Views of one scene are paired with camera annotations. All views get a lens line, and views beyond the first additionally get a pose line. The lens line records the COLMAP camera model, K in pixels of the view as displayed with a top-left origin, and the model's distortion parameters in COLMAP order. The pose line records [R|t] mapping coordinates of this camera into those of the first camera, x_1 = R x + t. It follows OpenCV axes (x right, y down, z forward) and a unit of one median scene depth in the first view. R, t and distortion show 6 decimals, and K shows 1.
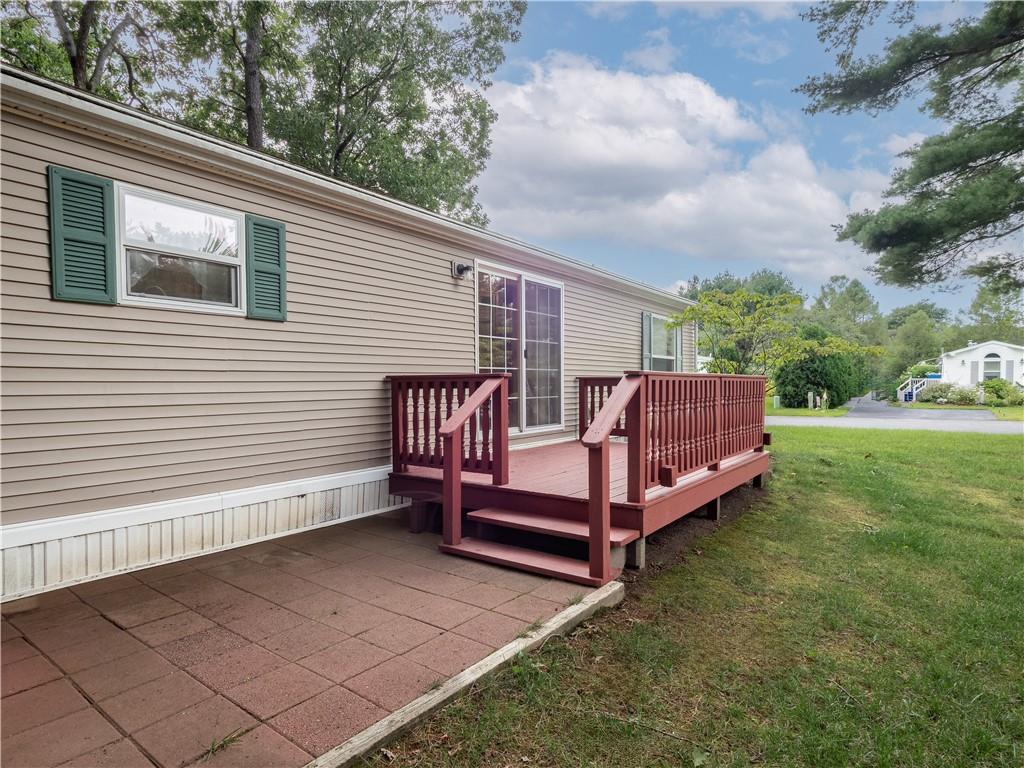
lens RADIAL K [[575.5, 0, 512.0], [0, 575.5, 384.0], [0, 0, 1]] dist [-0.001566, 0.000638]
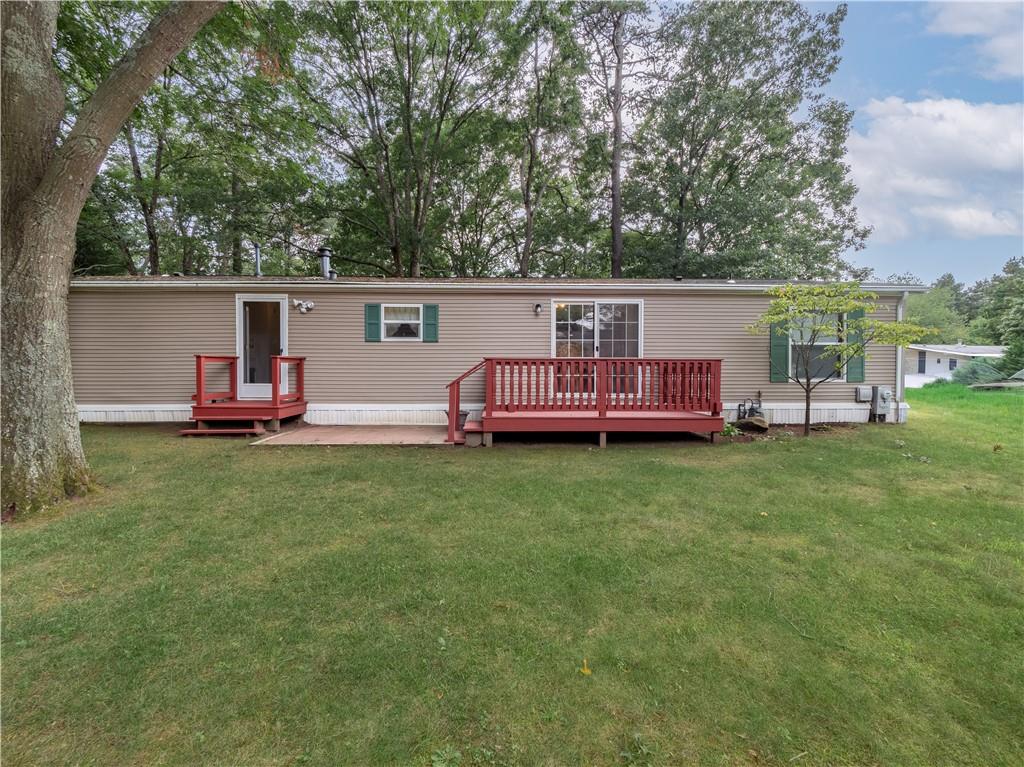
lens RADIAL K [[413.7, 0, 512.0], [0, 413.7, 383.5], [0, 0, 1]] dist [-0.001095, -0.000078]
pose [[0.582480, 0.036199, -0.812039, 0.189493], [-0.003458, 0.999109, 0.042058, -0.000166], [0.812838, -0.021690, 0.582086, 0.025684]]
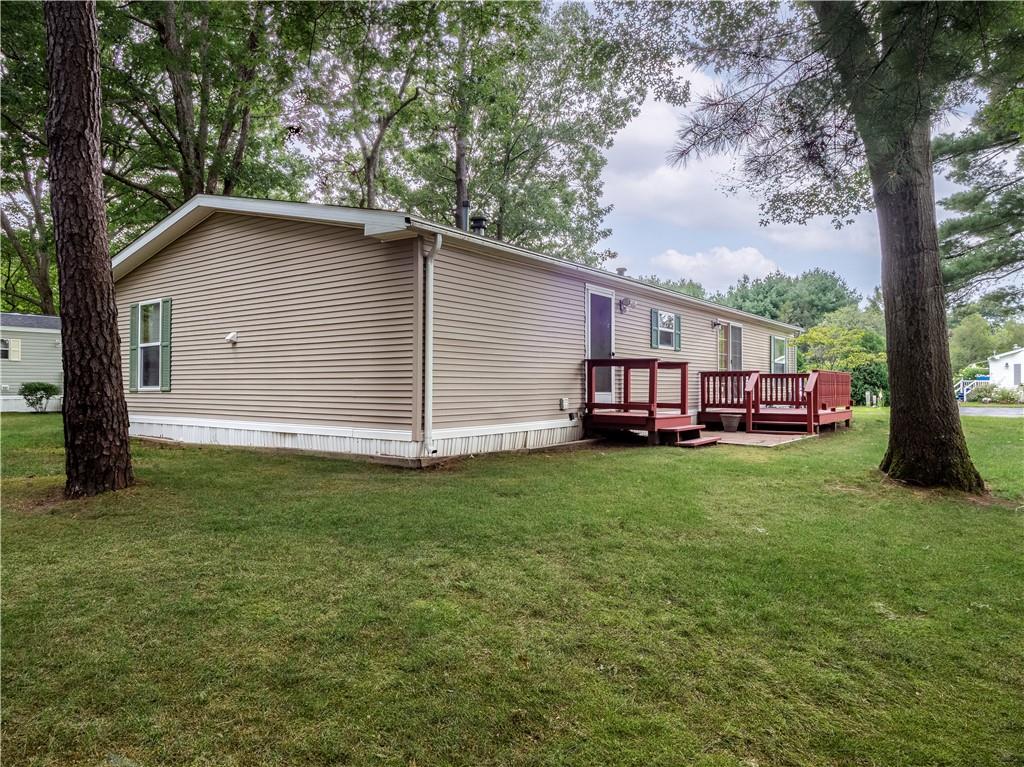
lens RADIAL K [[680.4, 0, 517.1], [0, 680.4, 361.0], [0, 0, 1]] dist [0.000096, -0.000980]
pose [[0.999973, 0.003036, 0.006672, -0.172401], [-0.002762, 0.999168, -0.040684, 0.010586], [-0.006790, 0.040664, 0.999150, -0.320655]]
